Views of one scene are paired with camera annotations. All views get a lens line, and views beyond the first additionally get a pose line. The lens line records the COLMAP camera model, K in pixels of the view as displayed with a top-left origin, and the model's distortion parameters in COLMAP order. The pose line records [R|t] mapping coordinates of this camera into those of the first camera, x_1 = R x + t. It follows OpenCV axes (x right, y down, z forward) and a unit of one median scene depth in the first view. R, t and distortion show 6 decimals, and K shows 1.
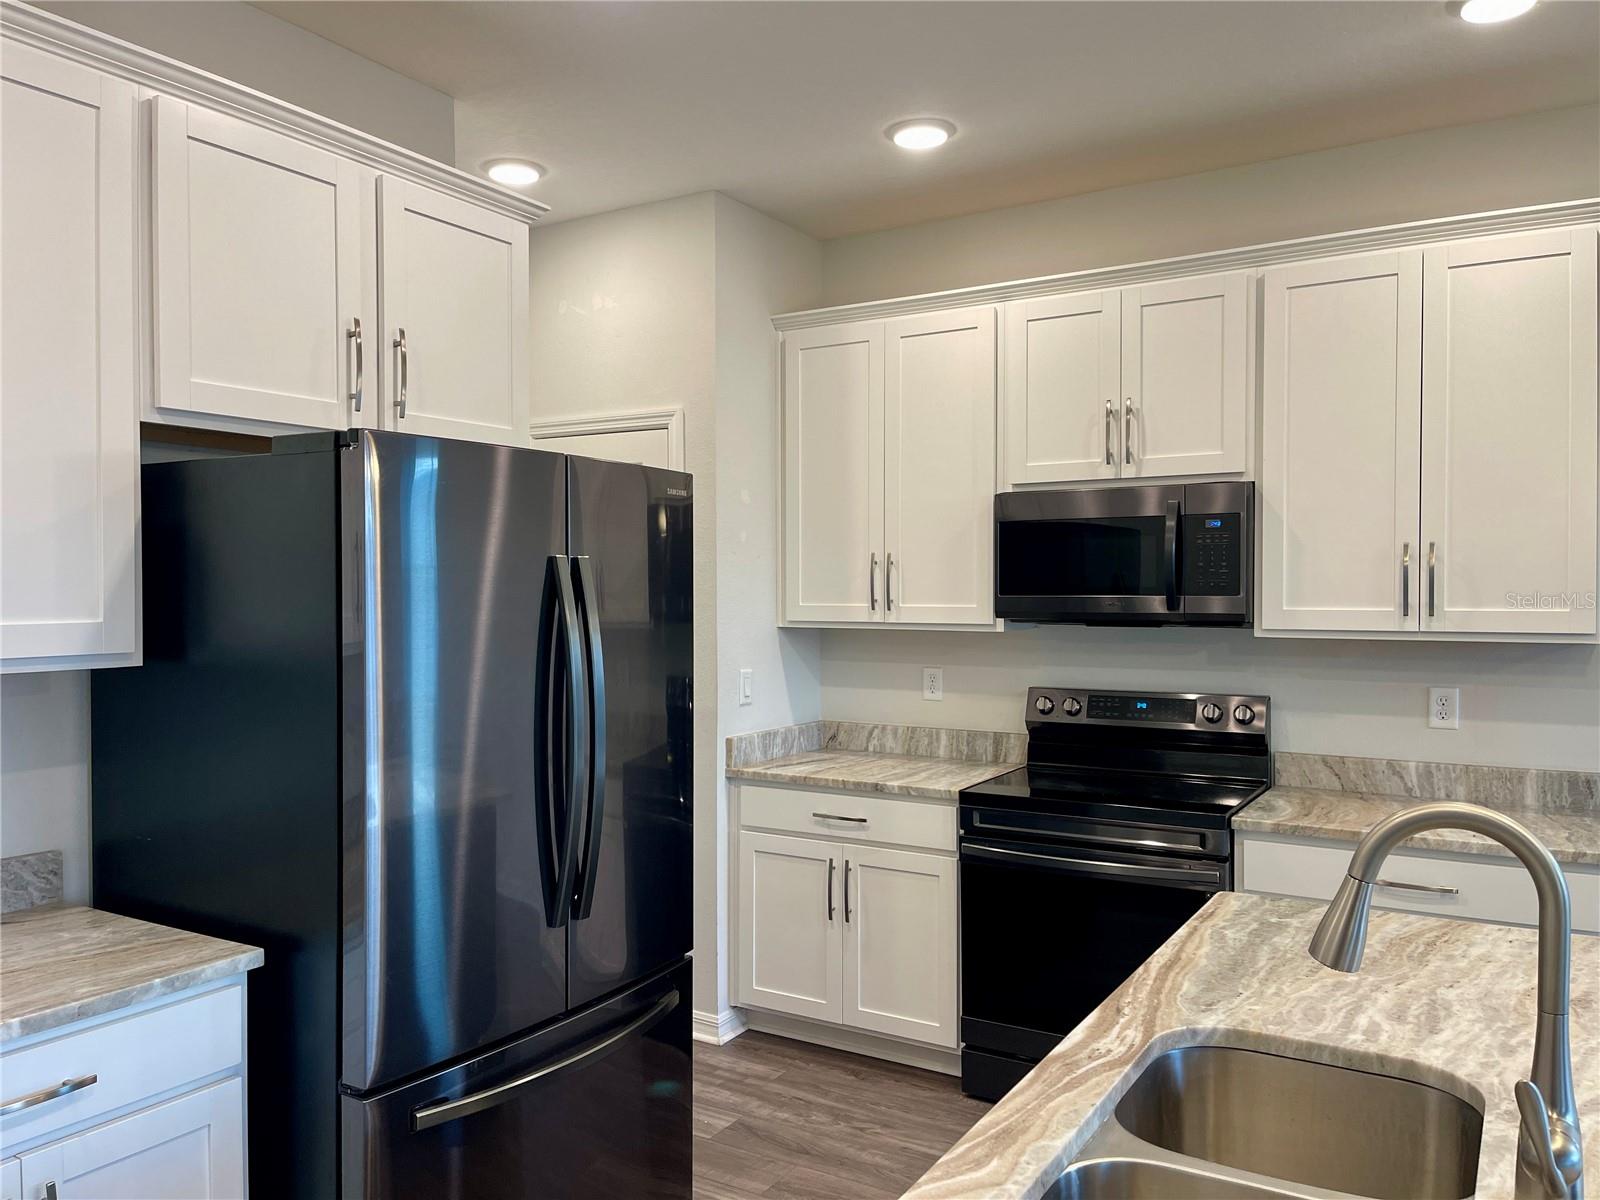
lens RADIAL K [[1207.1, 0, 800.0], [0, 1207.1, 600.0], [0, 0, 1]] dist [0.045289, -0.001177]
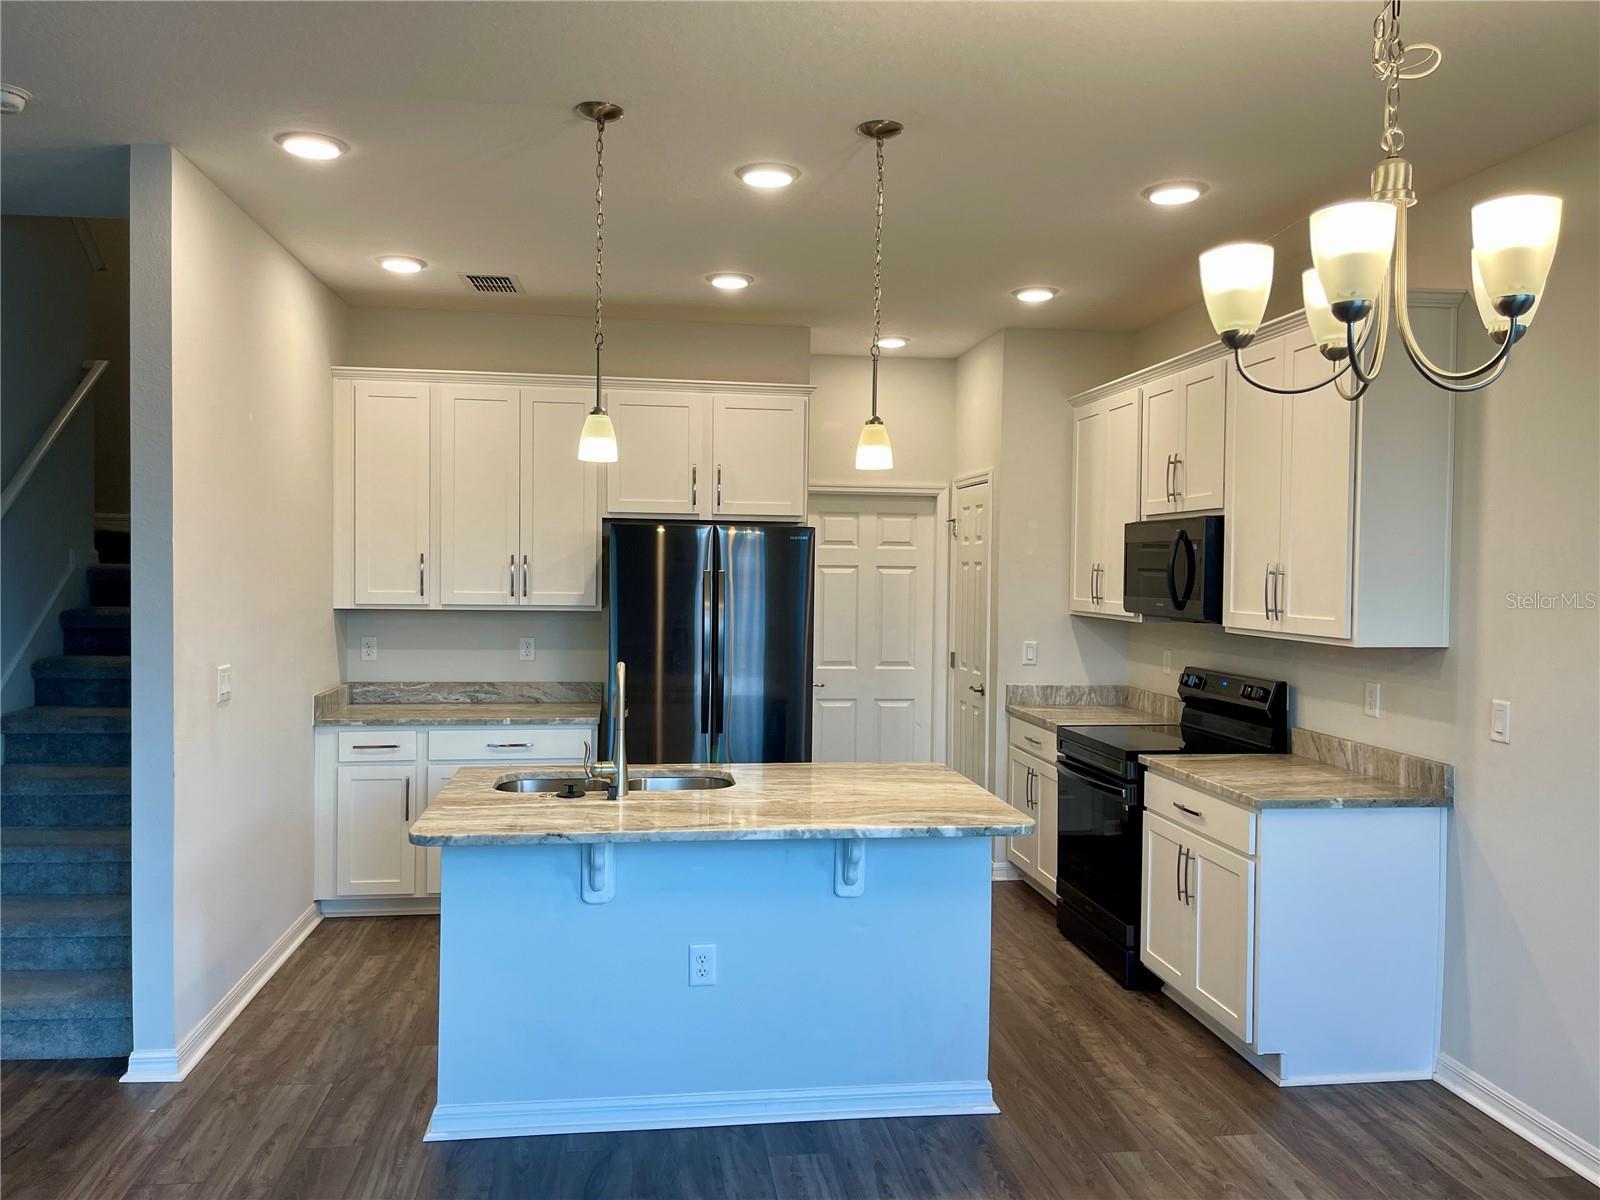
lens RADIAL K [[1189.9, 0, 800.0], [0, 1189.9, 600.0], [0, 0, 1]] dist [-0.004119, -0.001958]
pose [[0.636431, 0.031244, -0.770701, 1.038173], [-0.023257, 0.999502, 0.021315, -0.020915], [0.770983, 0.004358, 0.636841, -0.175703]]
